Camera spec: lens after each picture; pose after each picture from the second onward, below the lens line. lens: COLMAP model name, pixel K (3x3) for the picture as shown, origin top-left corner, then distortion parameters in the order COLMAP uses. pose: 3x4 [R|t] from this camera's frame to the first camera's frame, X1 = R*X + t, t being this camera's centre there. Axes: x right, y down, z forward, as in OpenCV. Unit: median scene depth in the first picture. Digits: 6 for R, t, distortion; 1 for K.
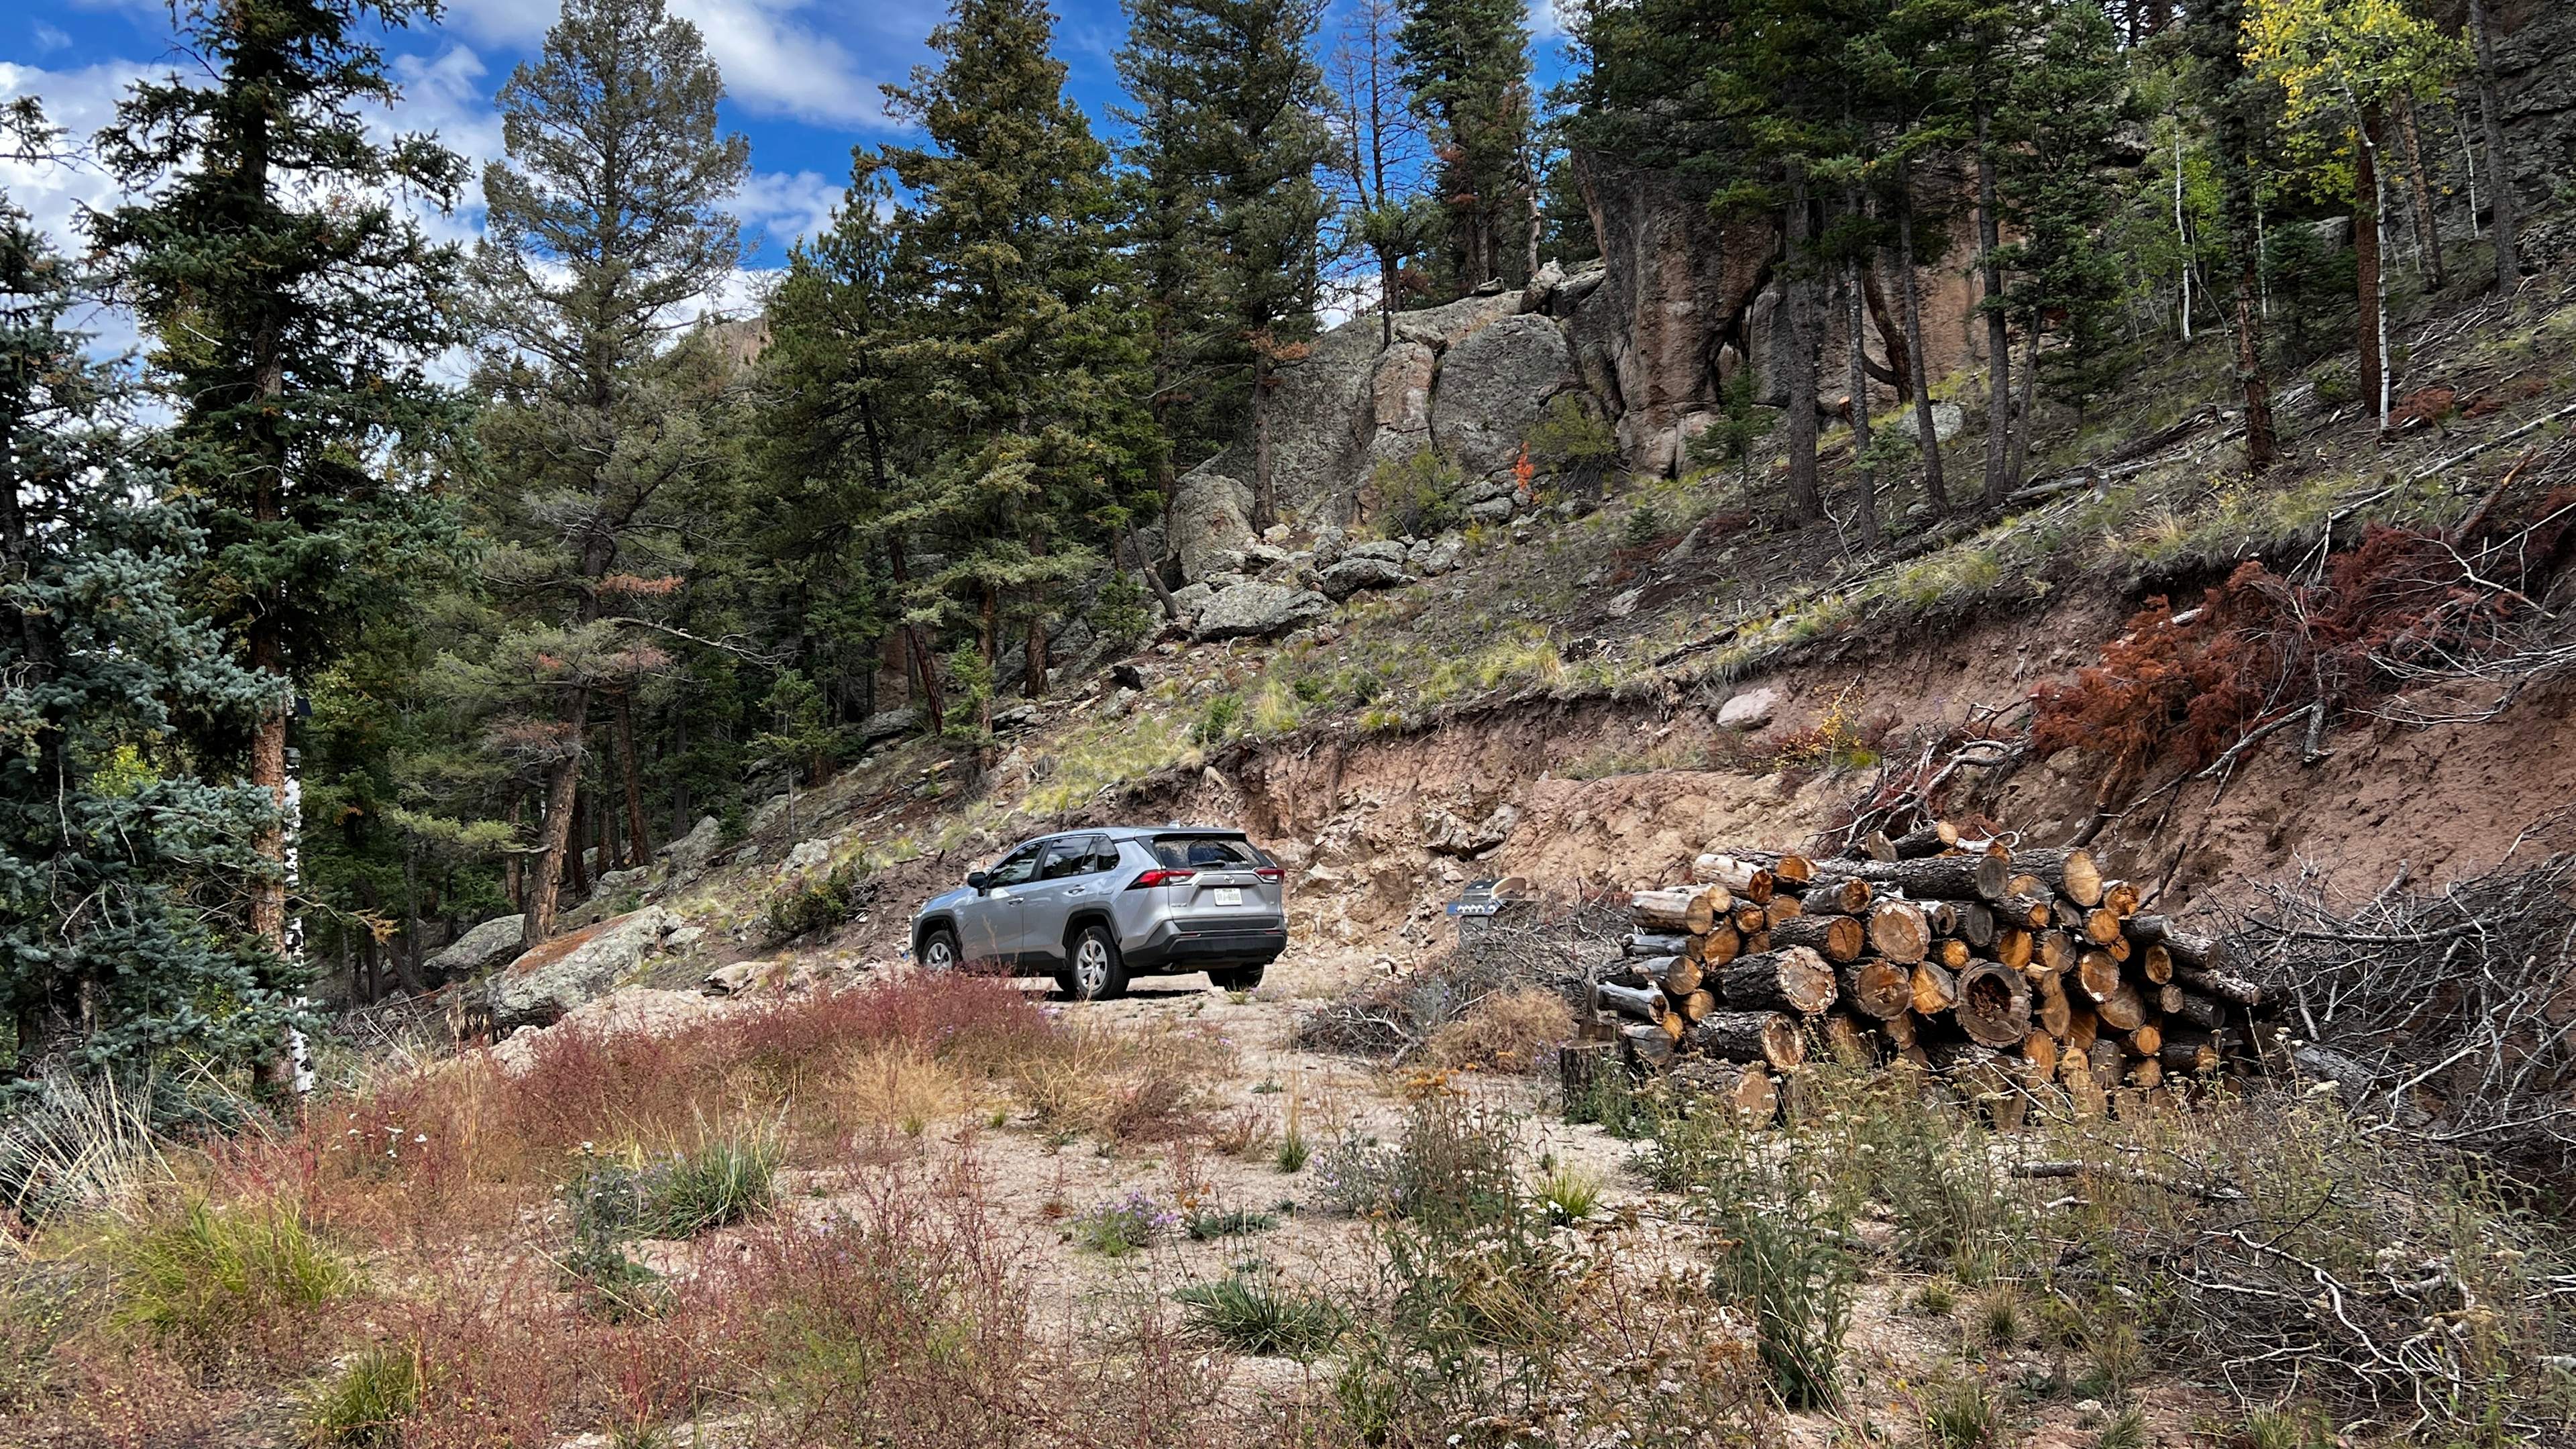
lens RADIAL K [[2493.1, 0, 1288.1], [0, 2493.1, 727.7], [0, 0, 1]] dist [0.025925, 0.000000]
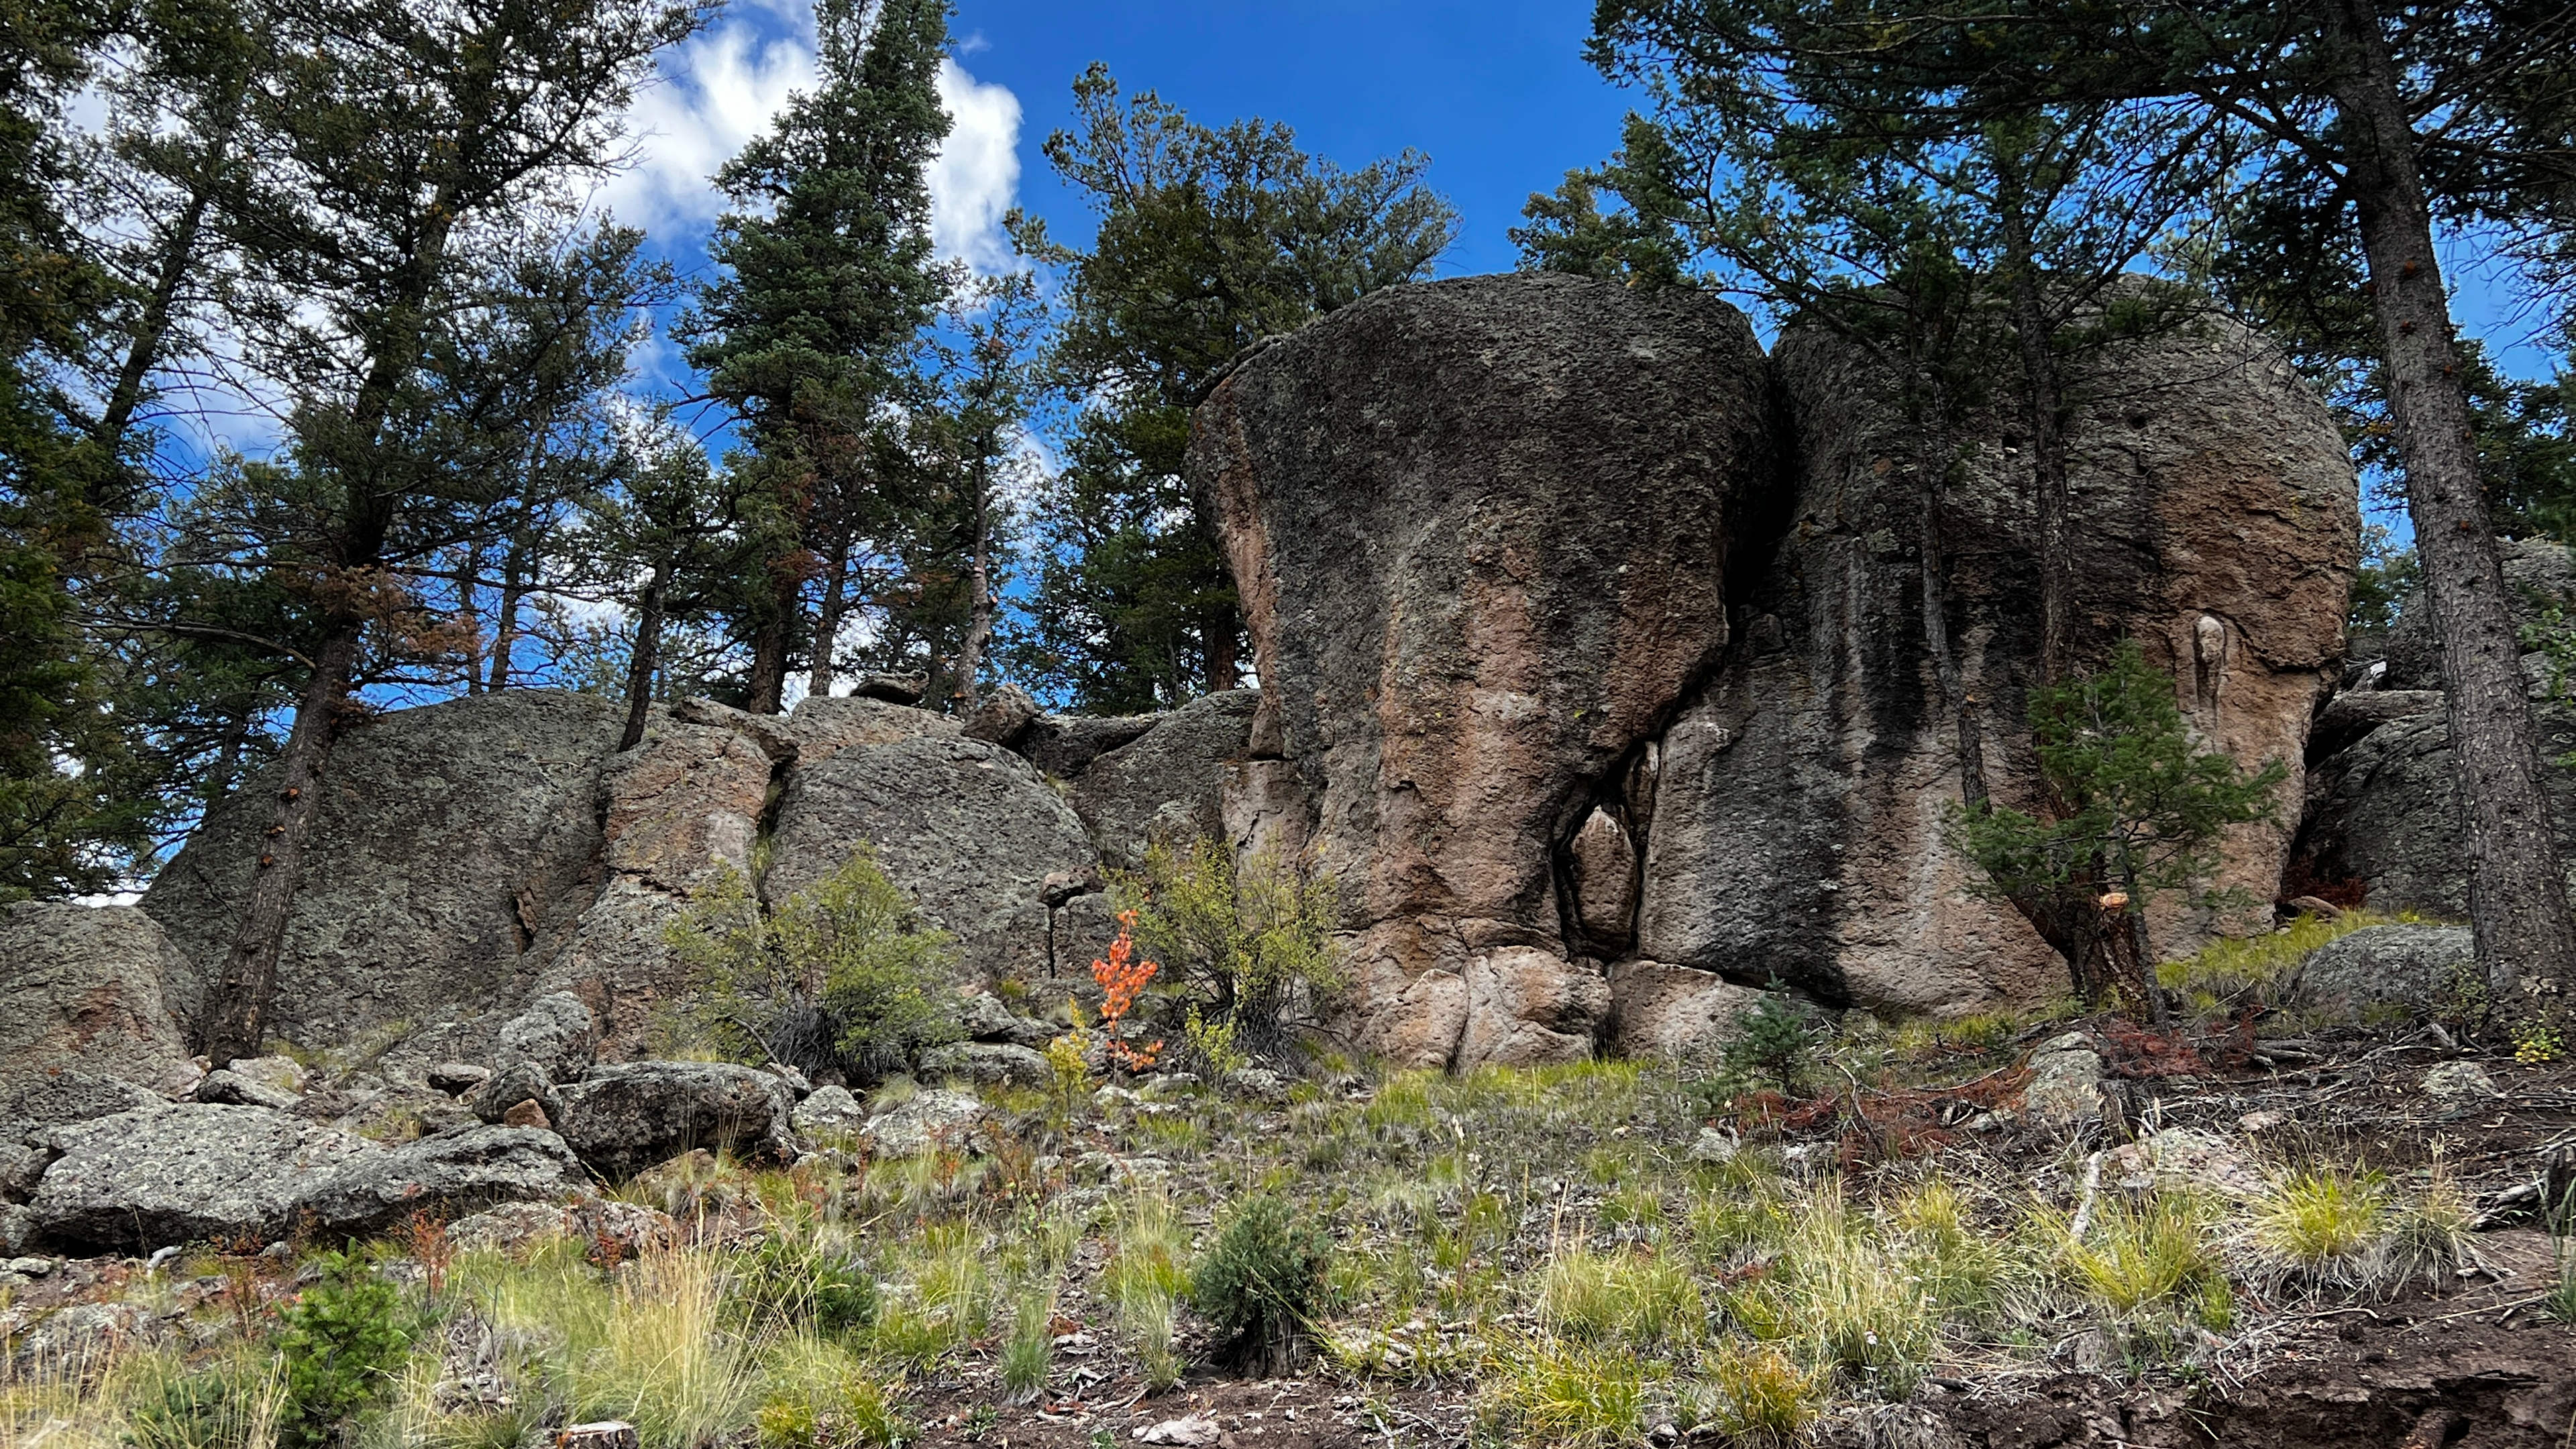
lens RADIAL K [[2493.1, 0, 1288.2], [0, 2493.1, 725.7], [0, 0, 1]] dist [0.025925, 0.000000]
pose [[0.851671, 0.305770, 0.425630, -0.052938], [-0.093359, 0.887681, -0.450895, 0.028473], [-0.515694, 0.344278, 0.784559, 0.686526]]
